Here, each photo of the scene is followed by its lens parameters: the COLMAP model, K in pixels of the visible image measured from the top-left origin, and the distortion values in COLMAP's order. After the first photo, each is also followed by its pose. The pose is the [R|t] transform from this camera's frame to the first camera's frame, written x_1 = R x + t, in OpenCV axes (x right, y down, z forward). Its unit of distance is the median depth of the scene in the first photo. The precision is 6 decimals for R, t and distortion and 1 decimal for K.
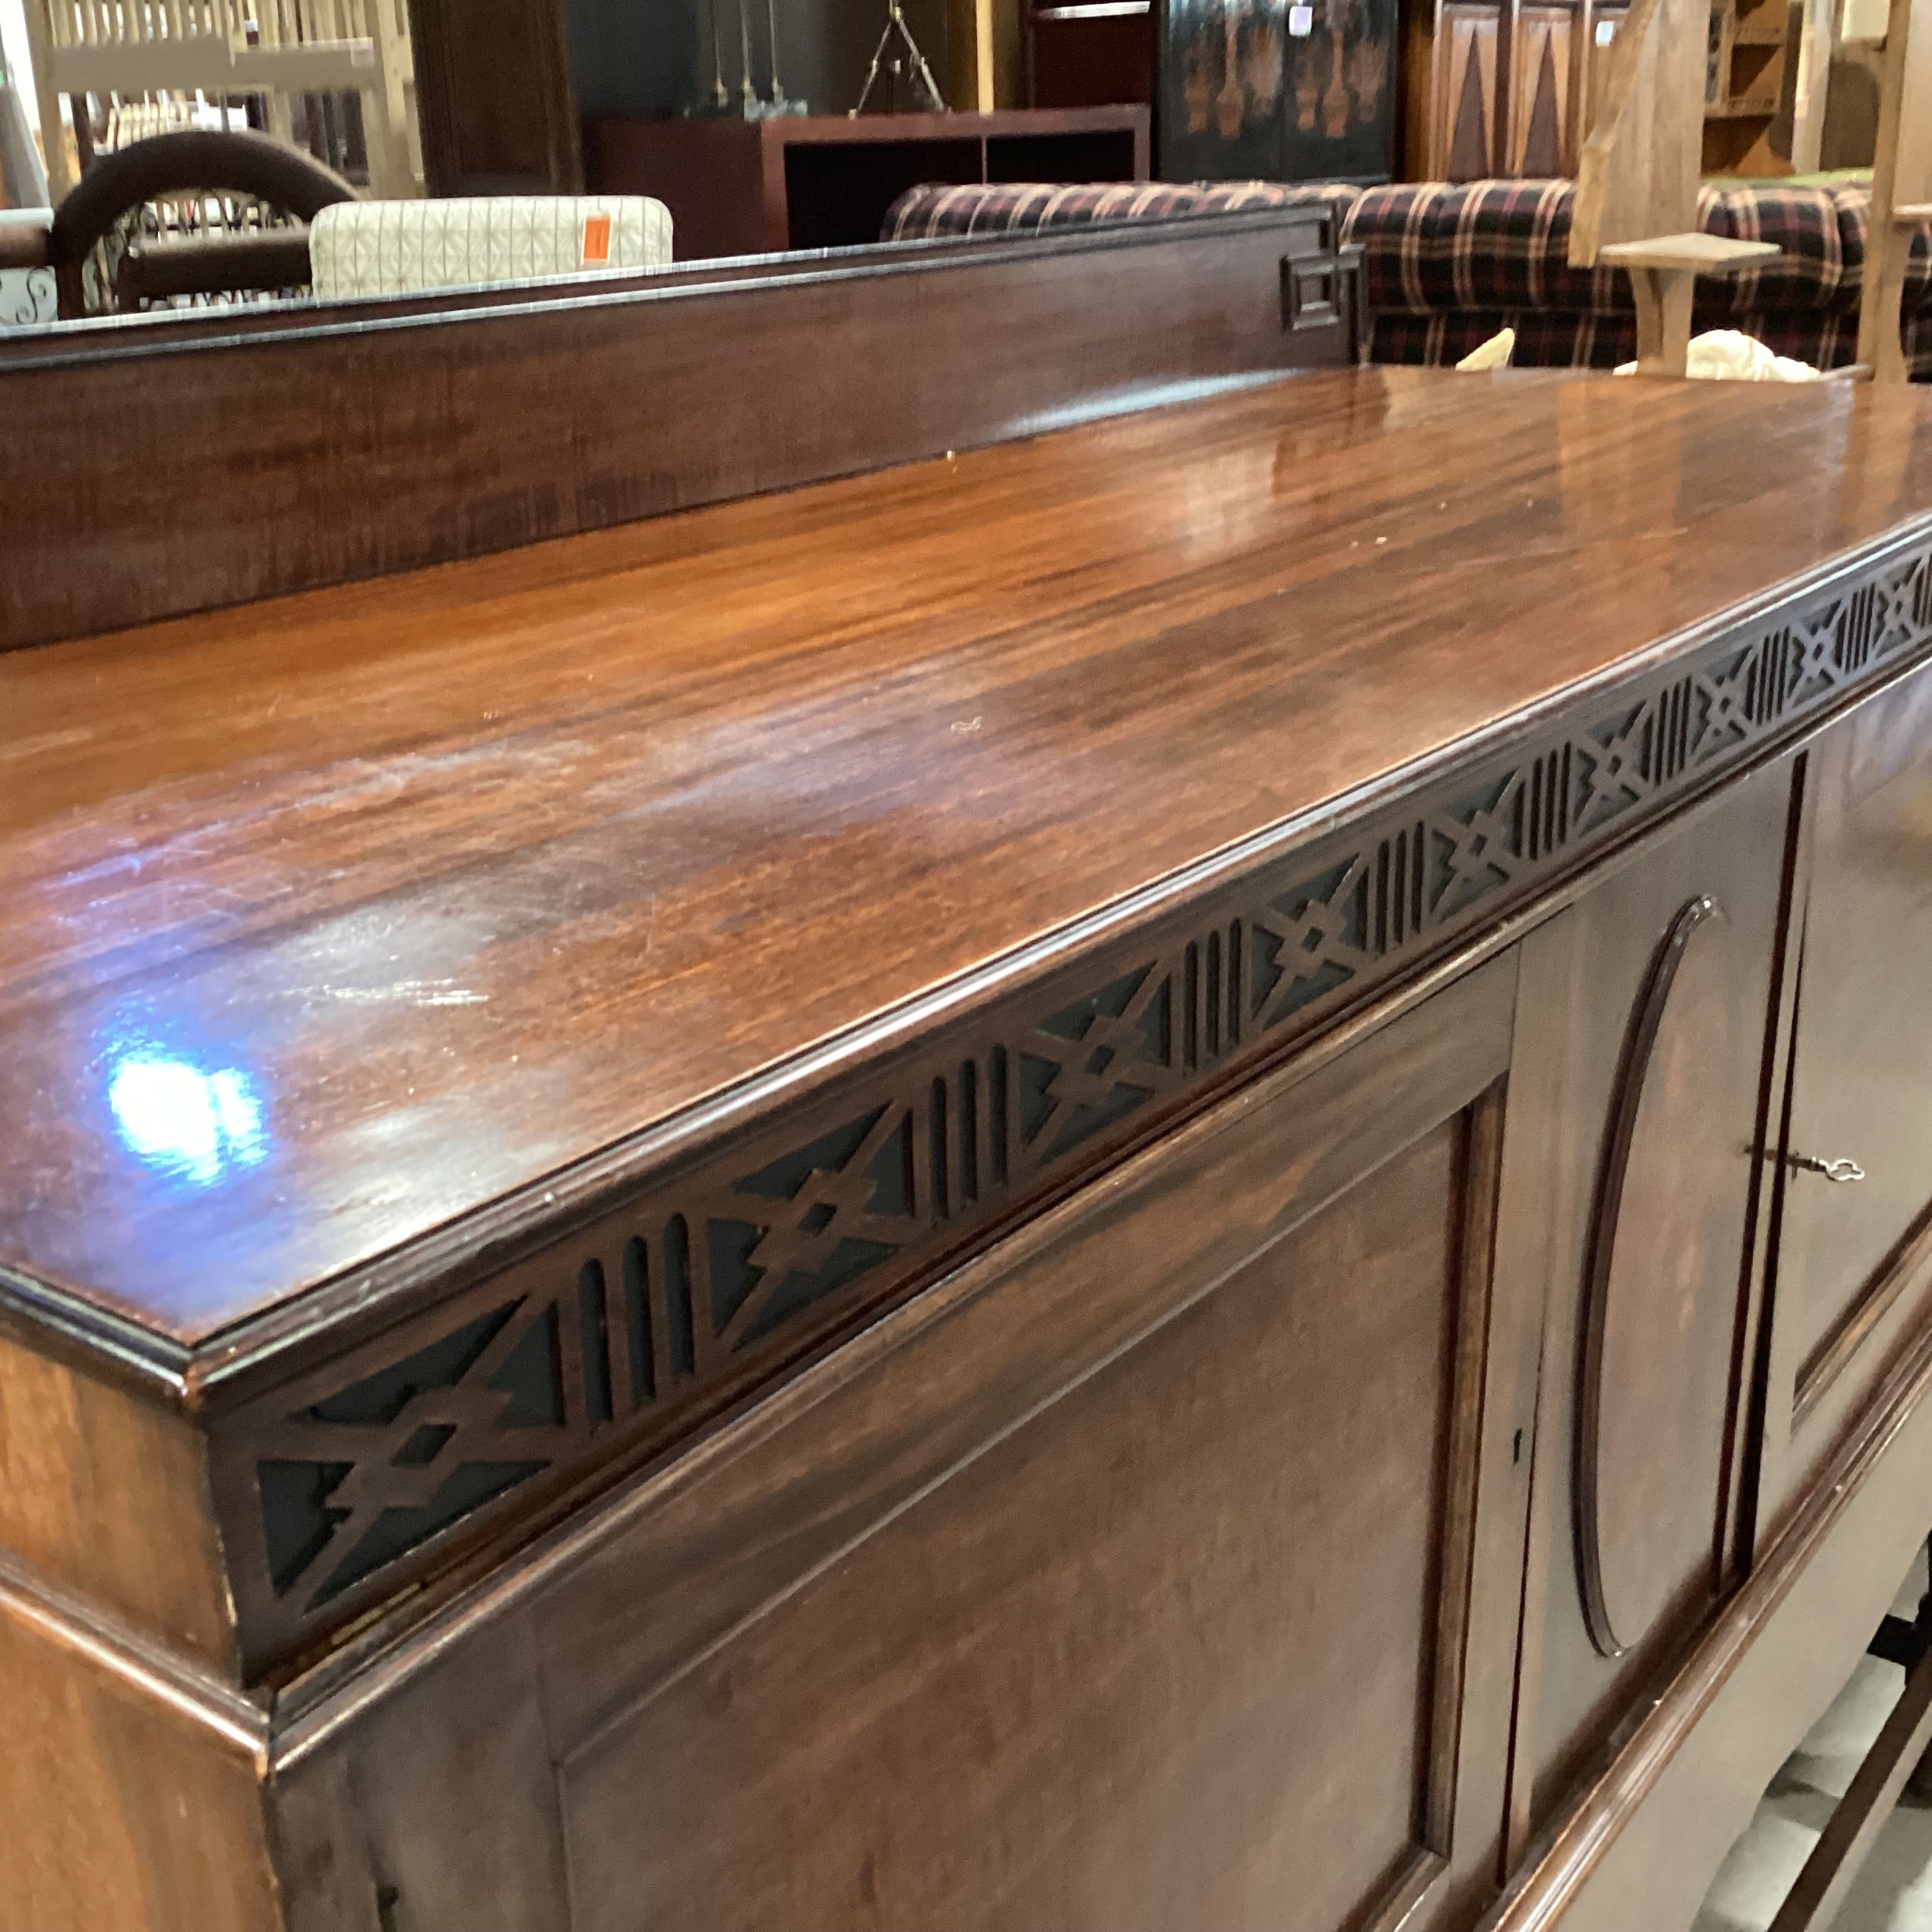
lens RADIAL K [[2331.1, 0, 961.4], [0, 2331.1, 945.1], [0, 0, 1]] dist [0.116407, -0.239408]
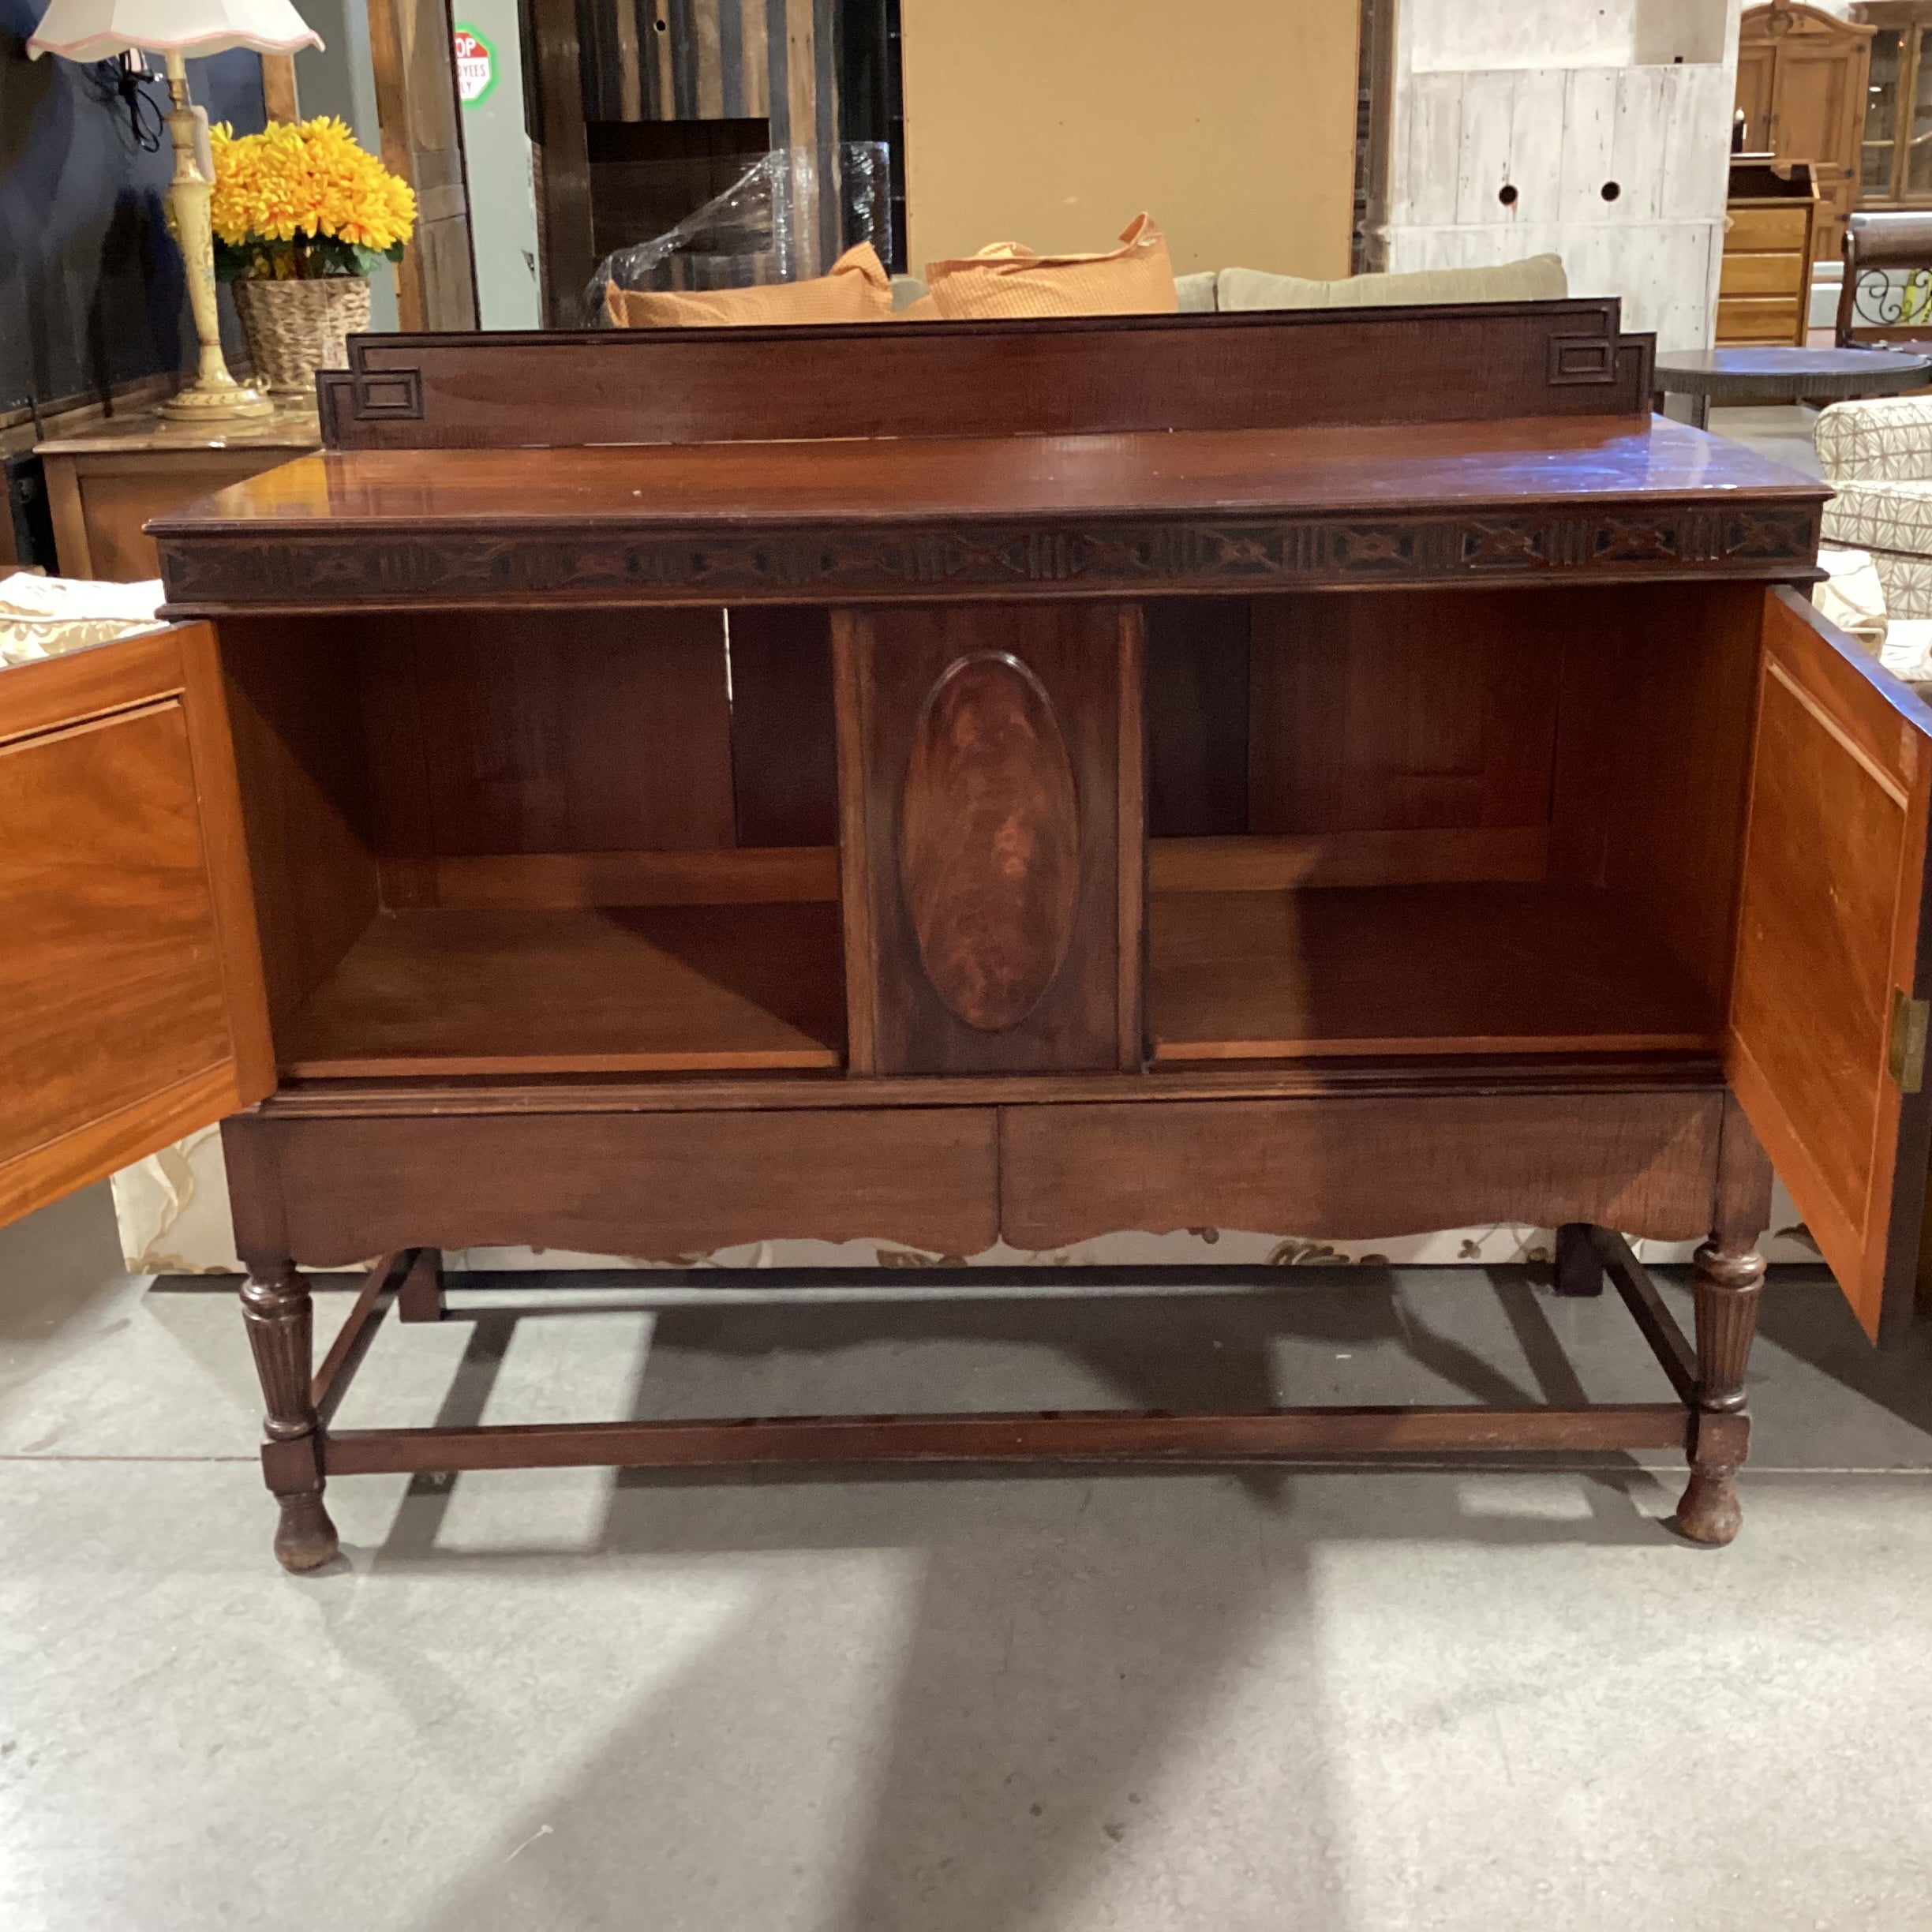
lens RADIAL K [[2349.4, 0, 962.4], [0, 2349.4, 943.8], [0, 0, 1]] dist [0.103597, -0.215945]
pose [[0.596861, 0.268303, -0.756155, 0.371961], [-0.260681, 0.956150, 0.133501, -0.007974], [0.758817, 0.117434, 0.640630, -0.066737]]
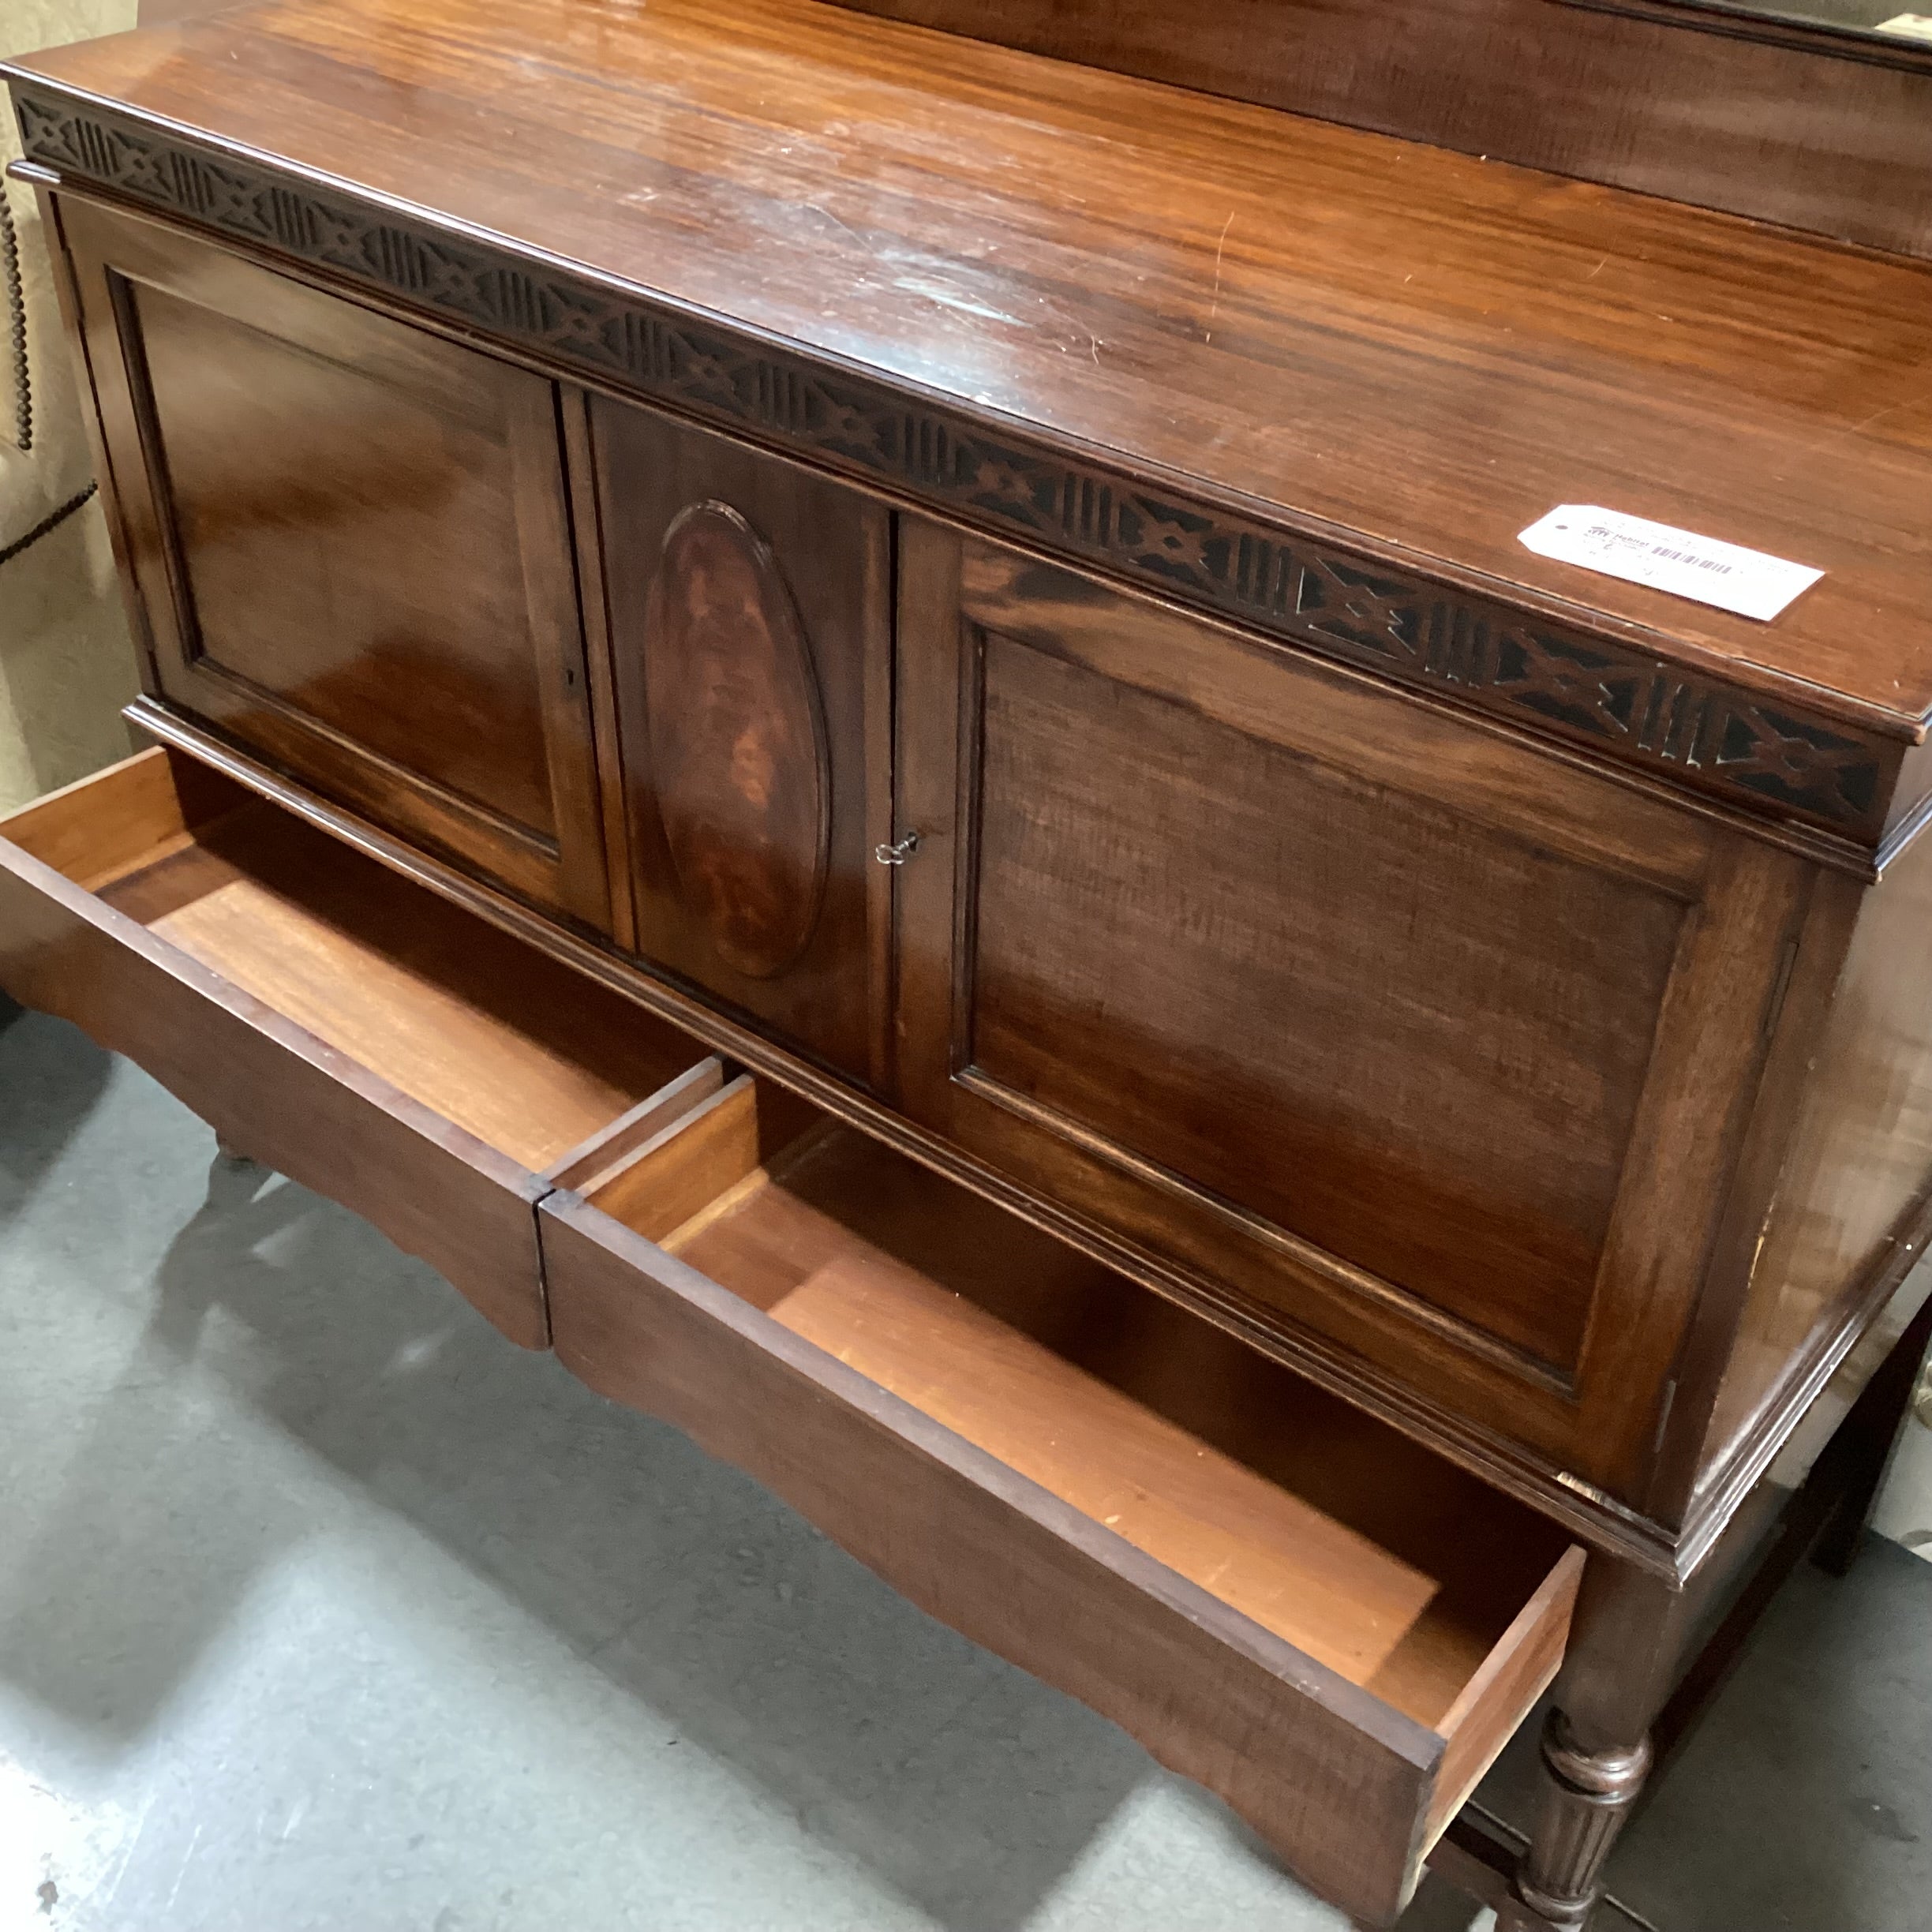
lens RADIAL K [[2331.1, 0, 961.4], [0, 2331.1, 945.1], [0, 0, 1]] dist [0.116407, -0.239408]
pose [[-0.043332, 0.603261, -0.796366, 0.309451], [-0.348855, 0.737803, 0.577881, -0.134928], [0.936174, 0.302857, 0.178480, 0.179817]]
